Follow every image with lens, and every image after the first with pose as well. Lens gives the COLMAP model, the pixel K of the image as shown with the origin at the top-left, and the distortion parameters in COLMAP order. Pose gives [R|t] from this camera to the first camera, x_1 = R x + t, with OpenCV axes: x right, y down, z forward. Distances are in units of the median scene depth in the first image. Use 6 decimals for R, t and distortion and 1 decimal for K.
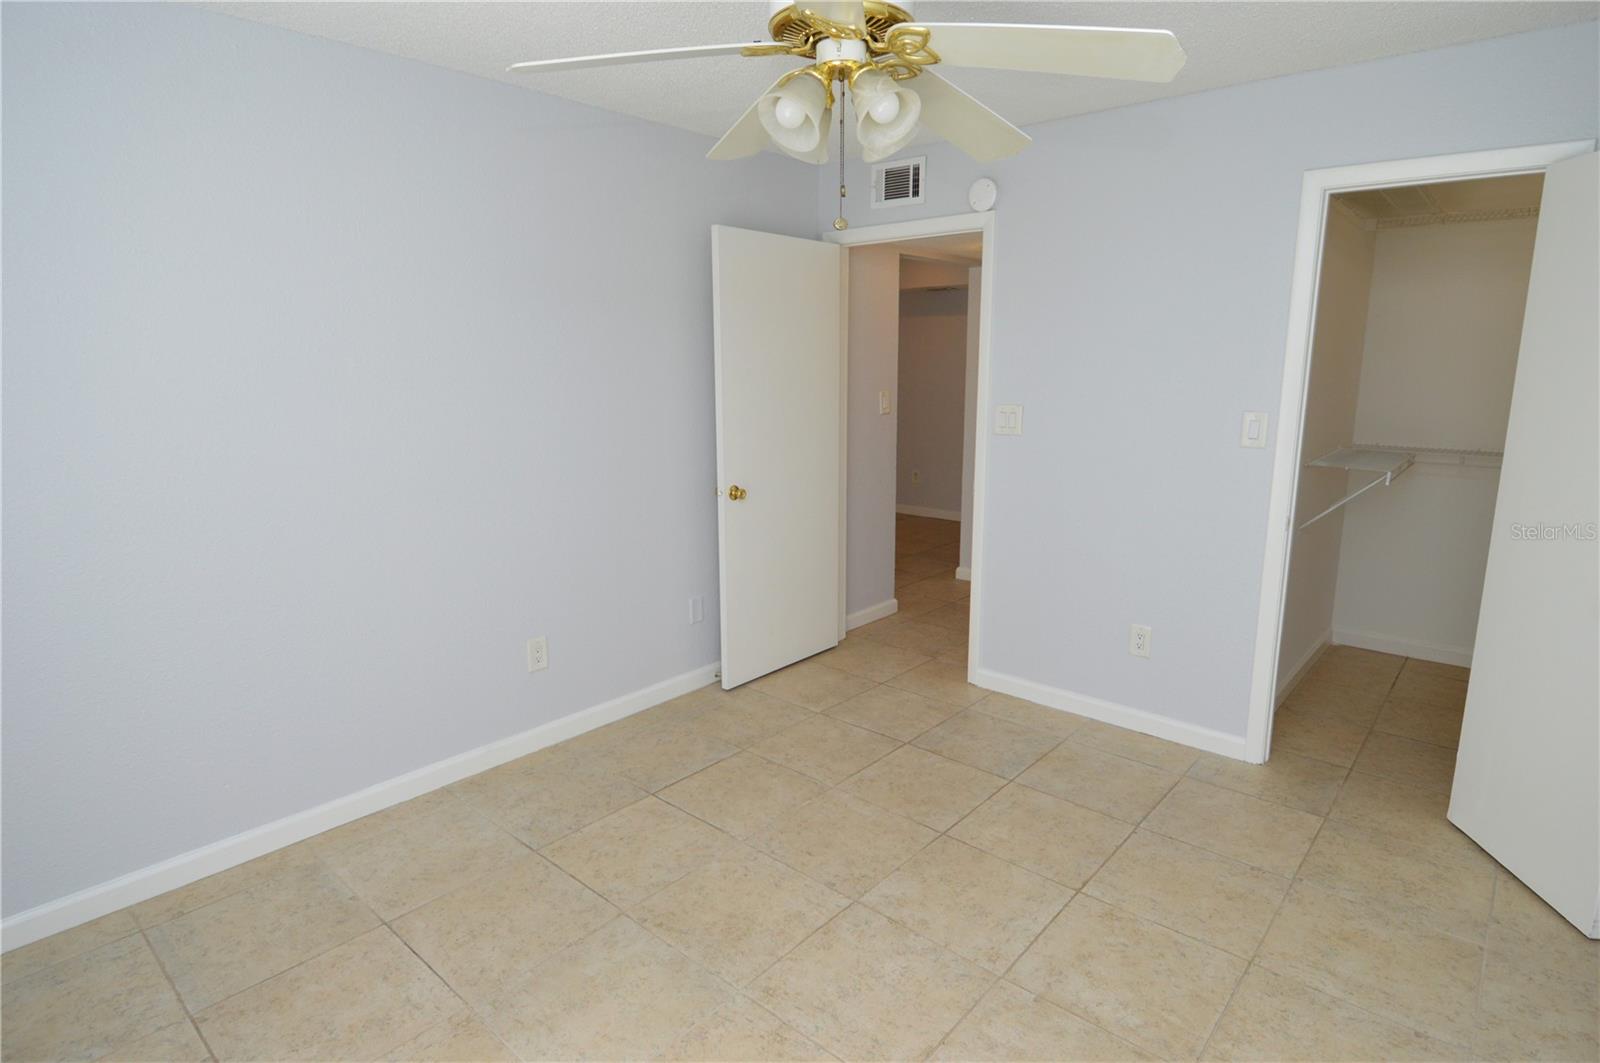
lens RADIAL K [[852.3, 0, 810.8], [0, 852.3, 520.8], [0, 0, 1]] dist [0.025414, -0.037680]
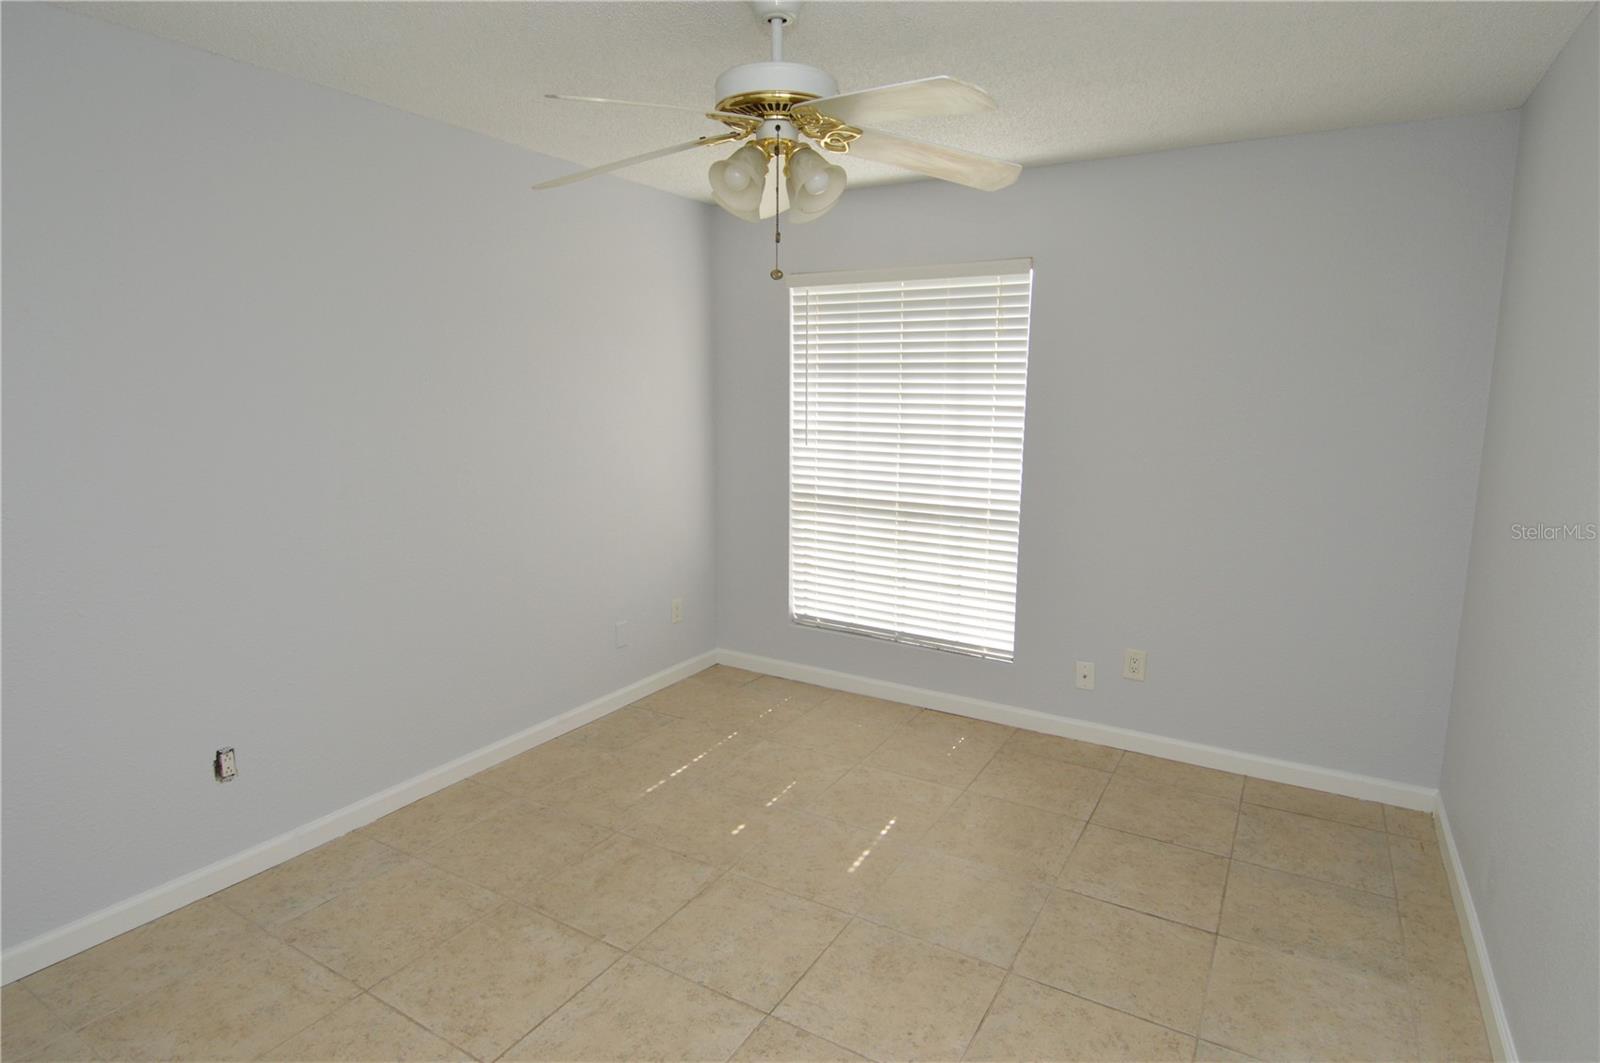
lens RADIAL K [[849.2, 0, 810.5], [0, 849.2, 523.5], [0, 0, 1]] dist [0.022100, -0.033460]
pose [[-0.982831, 0.023940, -0.182950, 0.111359], [-0.040014, 0.940292, 0.338008, -0.223266], [0.180118, 0.339525, -0.923190, 1.163749]]
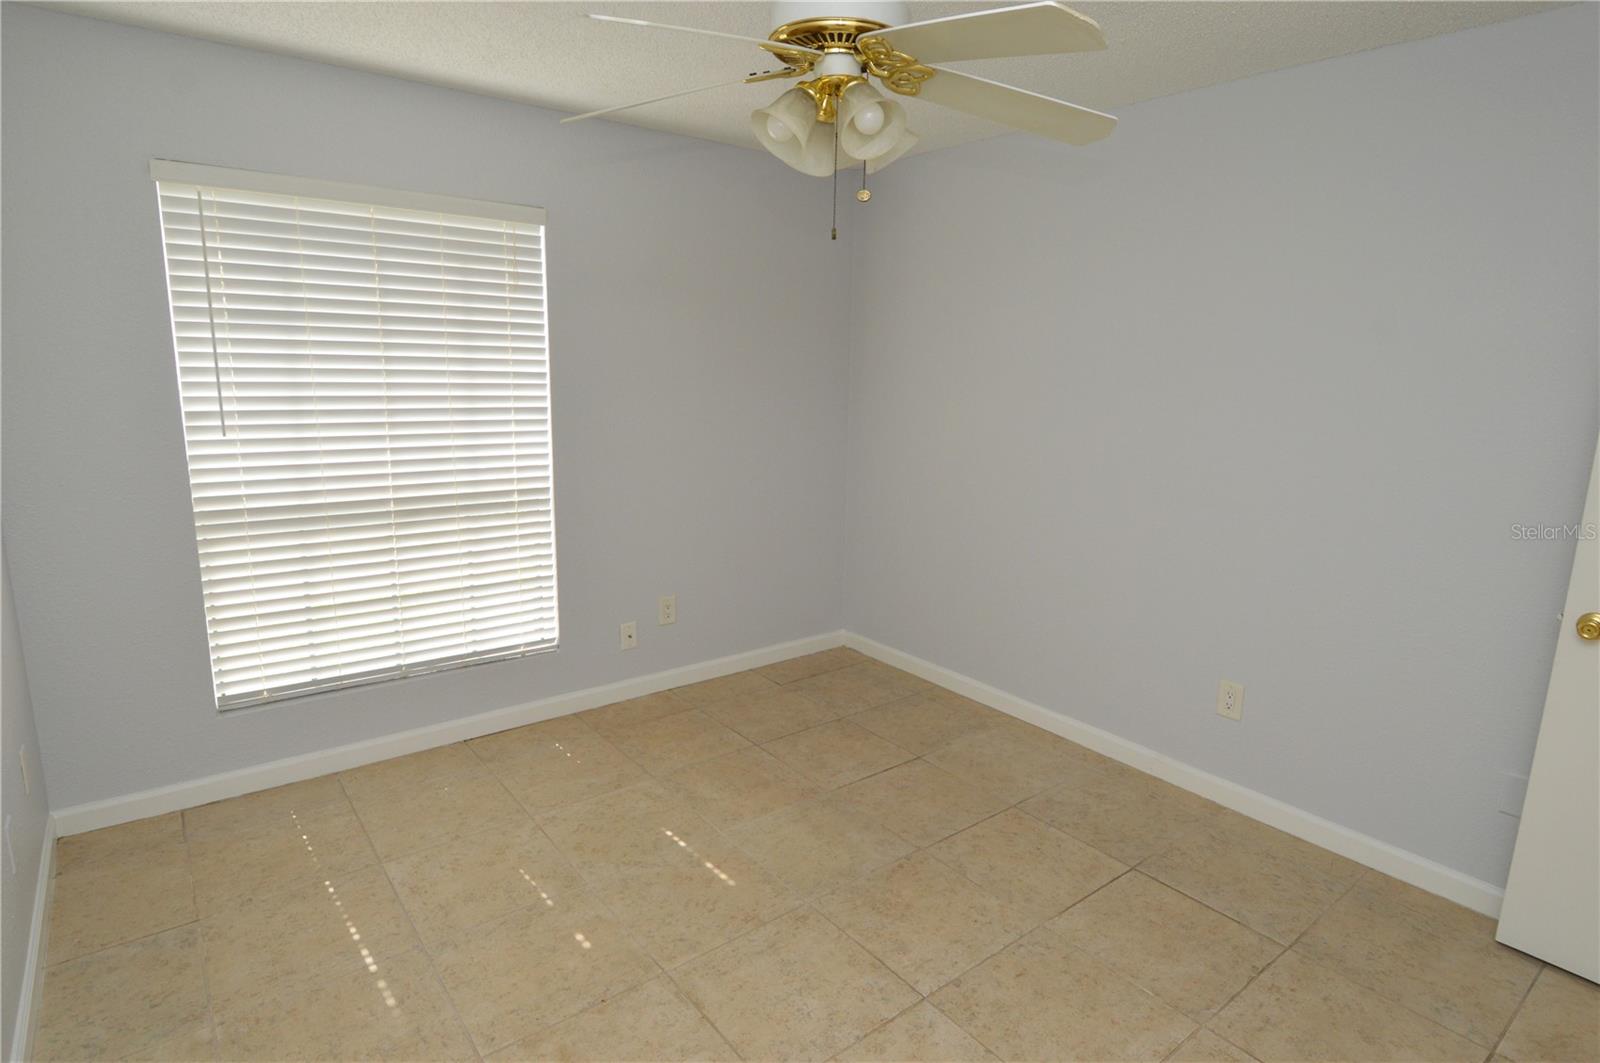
lens RADIAL K [[849.2, 0, 810.5], [0, 849.2, 523.5], [0, 0, 1]] dist [0.022100, -0.033460]
pose [[-0.184336, 0.185569, -0.965186, 0.578534], [-0.208093, 0.952384, 0.222850, -0.125907], [0.960582, 0.241928, -0.136943, 0.635418]]
